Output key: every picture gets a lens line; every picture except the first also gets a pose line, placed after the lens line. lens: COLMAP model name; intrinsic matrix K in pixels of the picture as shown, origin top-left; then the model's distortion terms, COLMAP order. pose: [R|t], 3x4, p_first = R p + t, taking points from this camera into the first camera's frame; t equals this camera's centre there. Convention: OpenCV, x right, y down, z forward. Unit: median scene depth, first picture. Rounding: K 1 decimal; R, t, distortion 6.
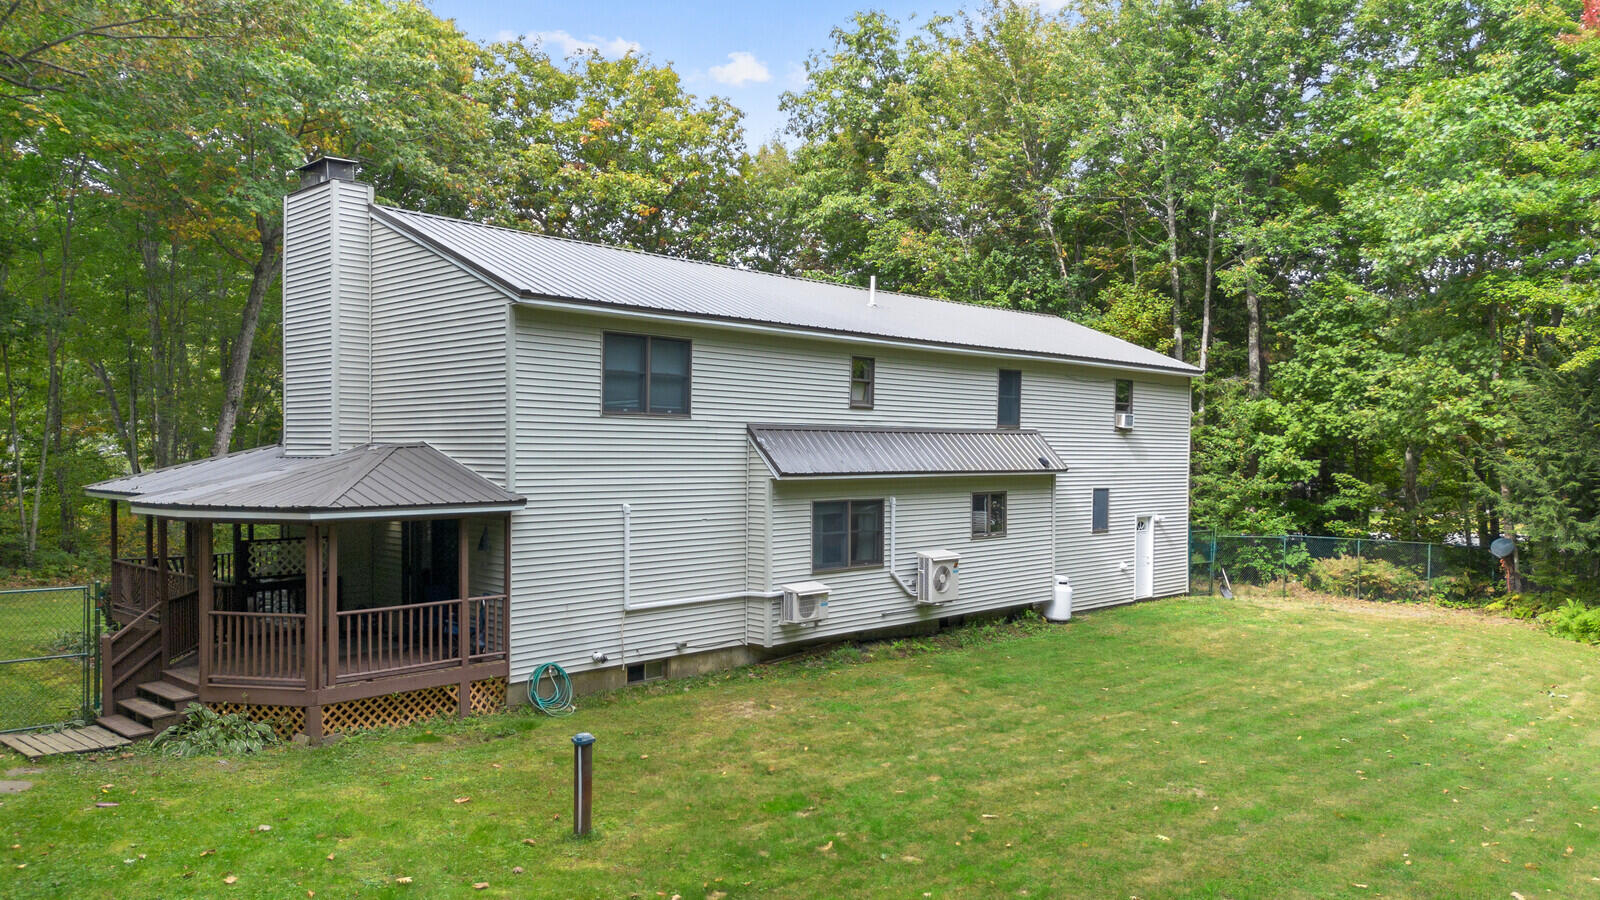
lens RADIAL K [[1148.4, 0, 800.0], [0, 1148.4, 450.0], [0, 0, 1]] dist [0.113170, -0.151665]
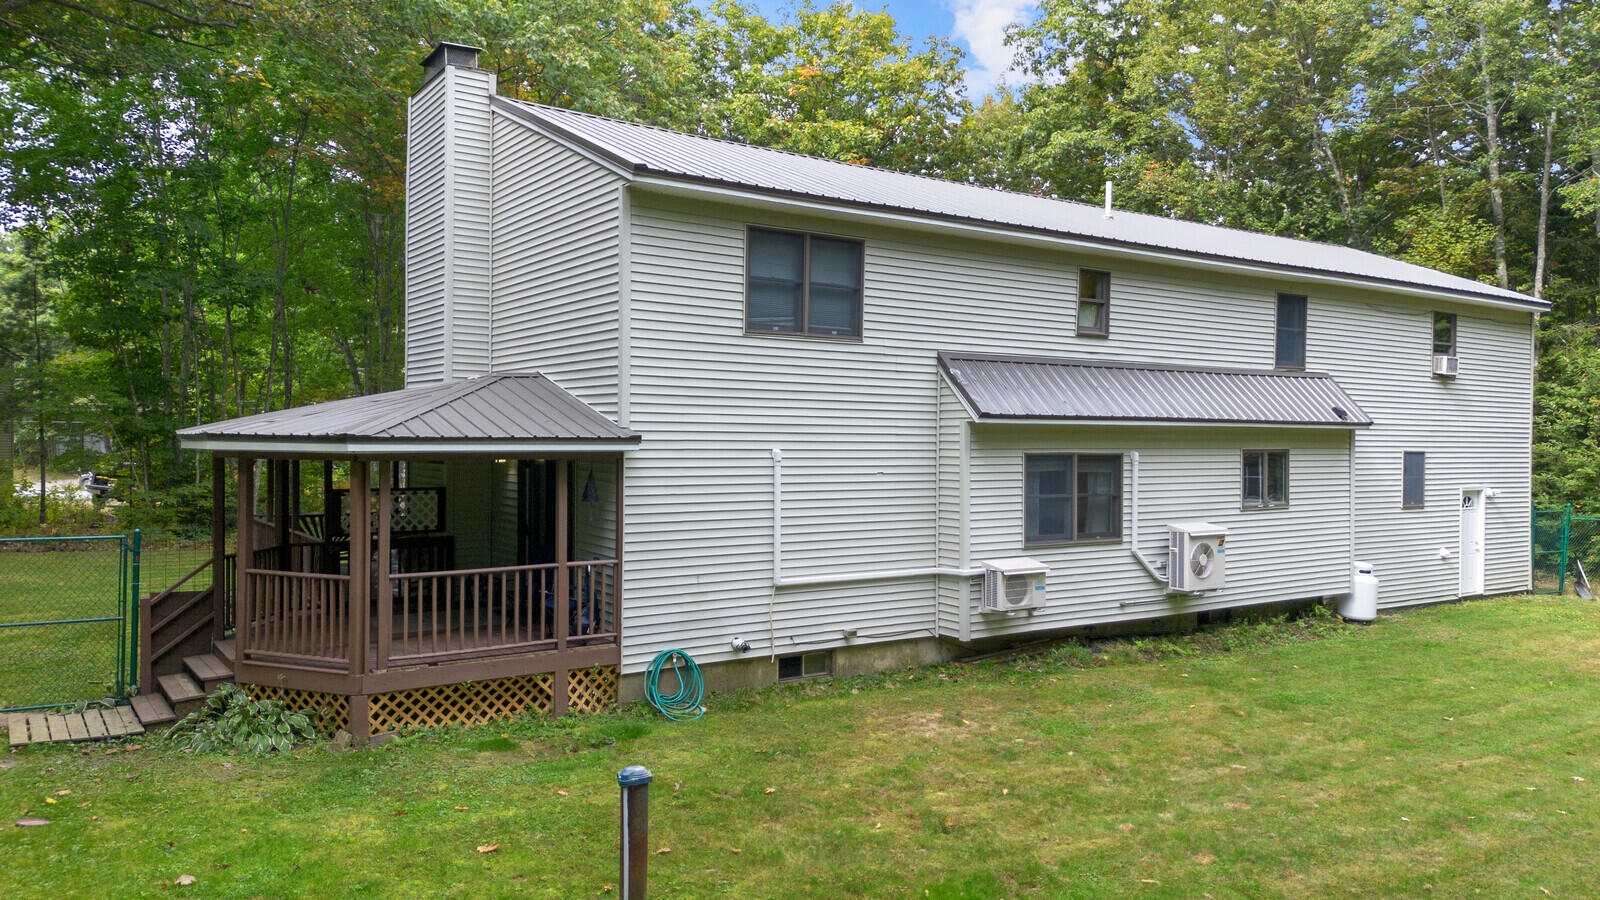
lens RADIAL K [[1145.9, 0, 804.6], [0, 1145.9, 423.1], [0, 0, 1]] dist [0.081430, -0.088974]
pose [[0.980601, -0.000057, -0.196012, 0.018263], [-0.002378, 0.999923, -0.012188, 0.036880], [0.195998, 0.012418, 0.980526, 0.233161]]
